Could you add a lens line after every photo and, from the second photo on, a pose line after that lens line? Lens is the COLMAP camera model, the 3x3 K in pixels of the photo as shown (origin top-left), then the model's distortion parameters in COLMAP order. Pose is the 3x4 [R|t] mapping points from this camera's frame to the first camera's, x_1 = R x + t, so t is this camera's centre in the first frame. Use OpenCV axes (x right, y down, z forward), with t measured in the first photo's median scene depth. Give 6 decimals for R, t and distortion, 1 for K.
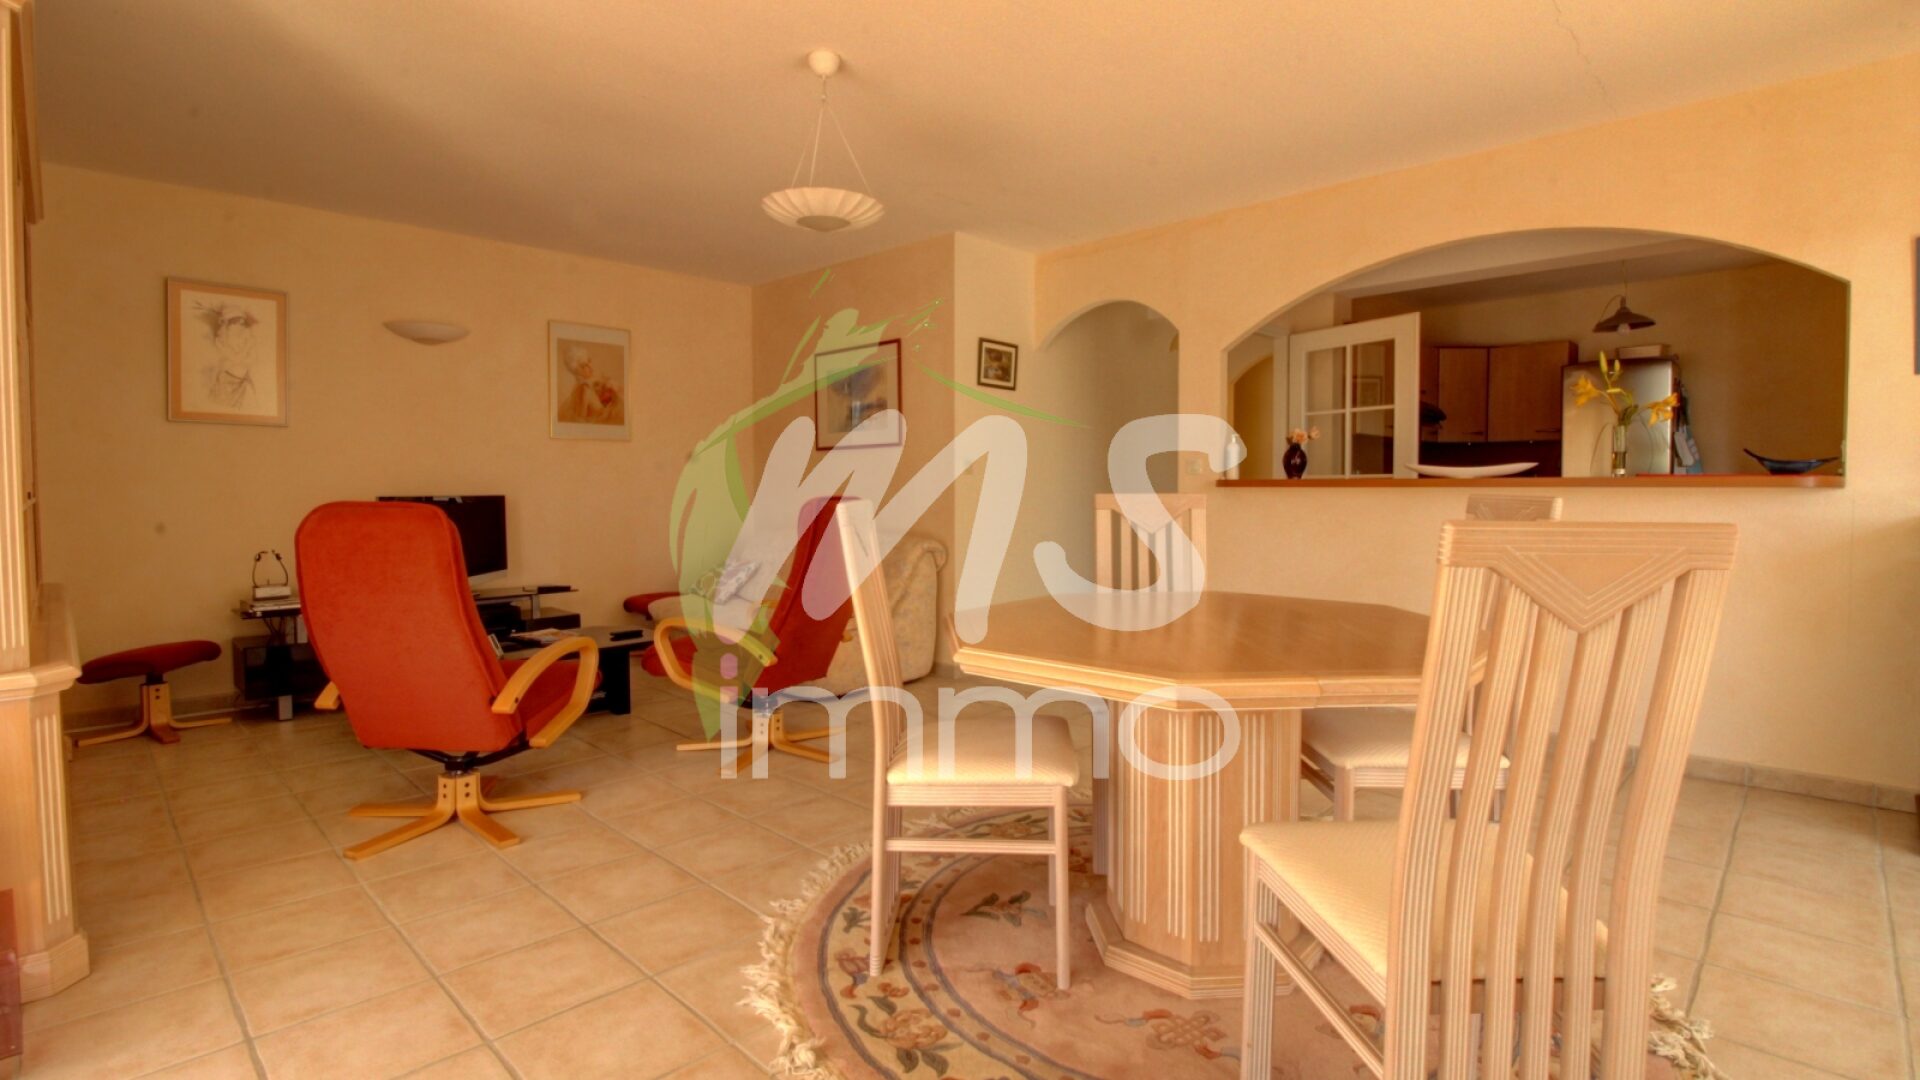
lens RADIAL K [[970.1, 0, 960.0], [0, 970.1, 540.0], [0, 0, 1]] dist [0.001551, 0.000242]
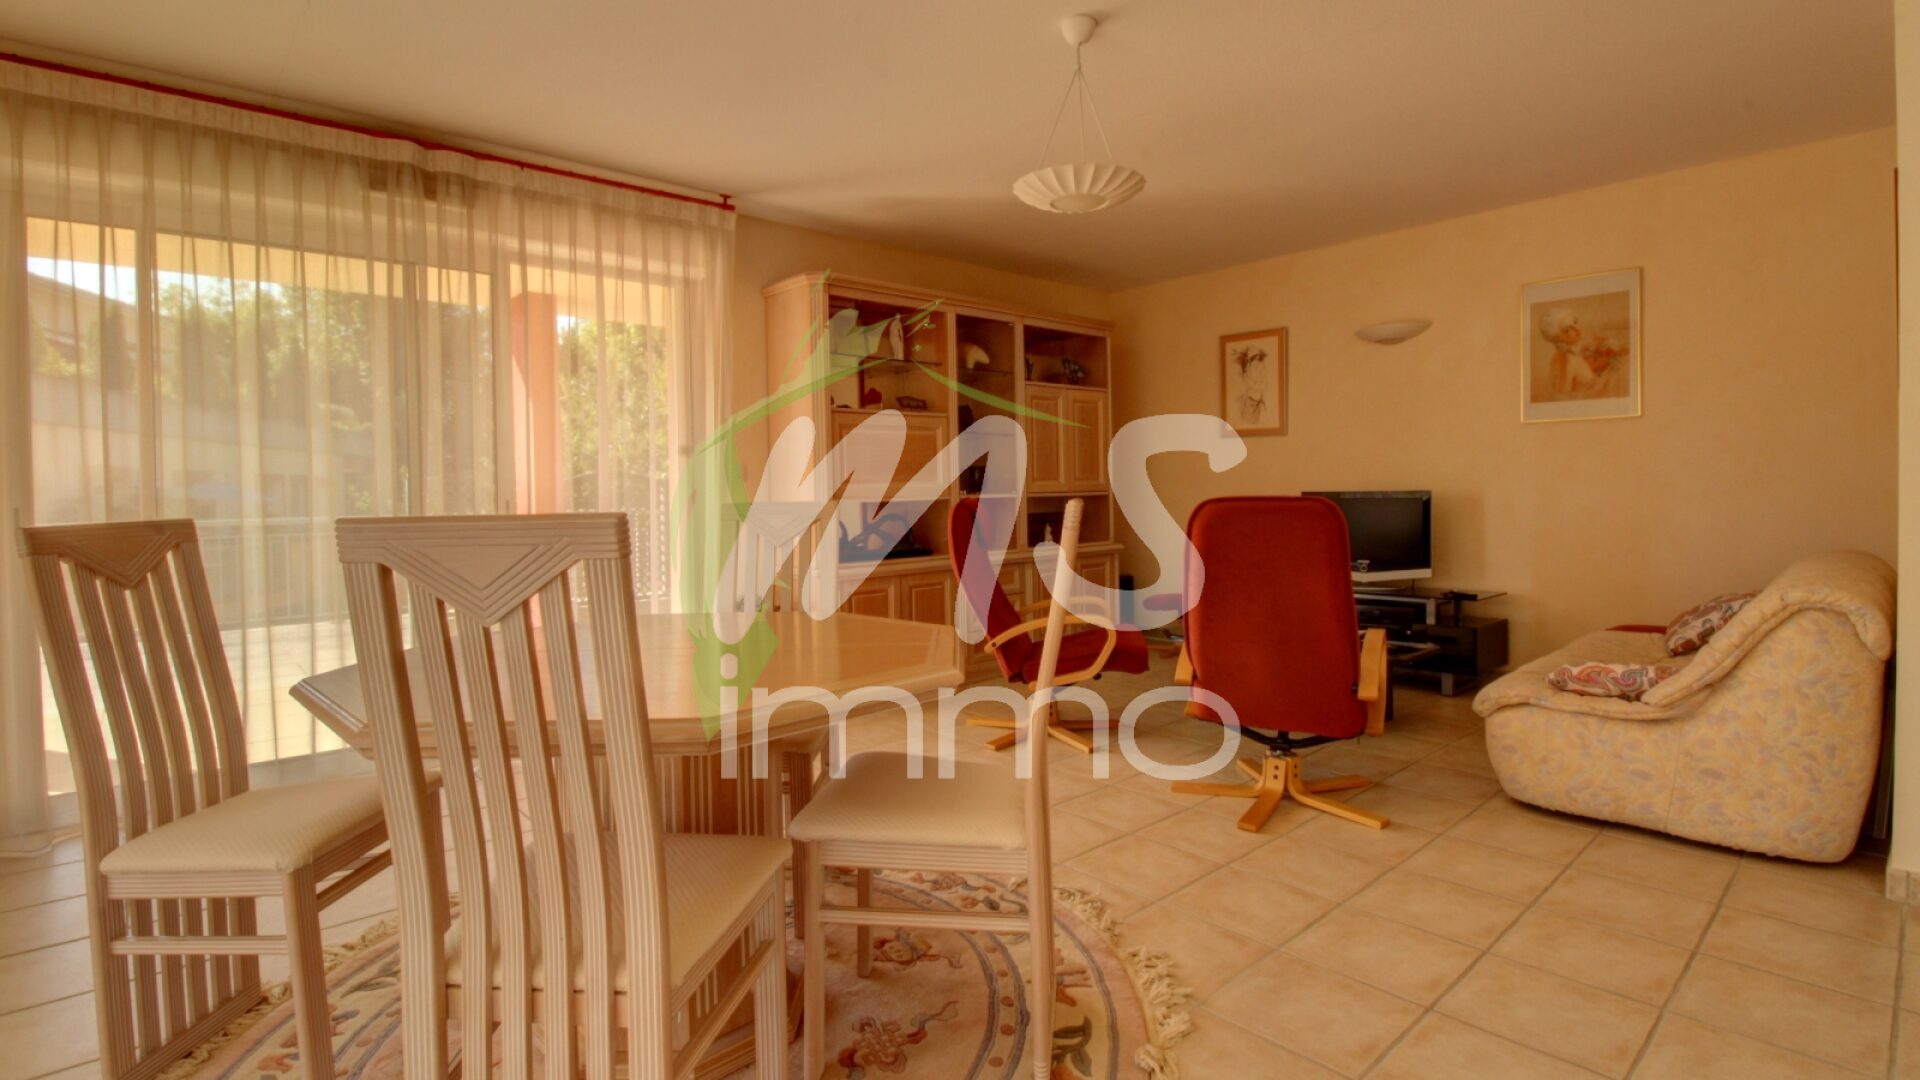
lens RADIAL K [[903.5, 0, 964.8], [0, 903.5, 504.0], [0, 0, 1]] dist [-0.000003, 0.000043]
pose [[-0.015822, 0.010304, -0.999822, 0.414109], [-0.035742, 0.999302, 0.010864, -0.028265], [0.999236, 0.035908, -0.015443, 0.578909]]
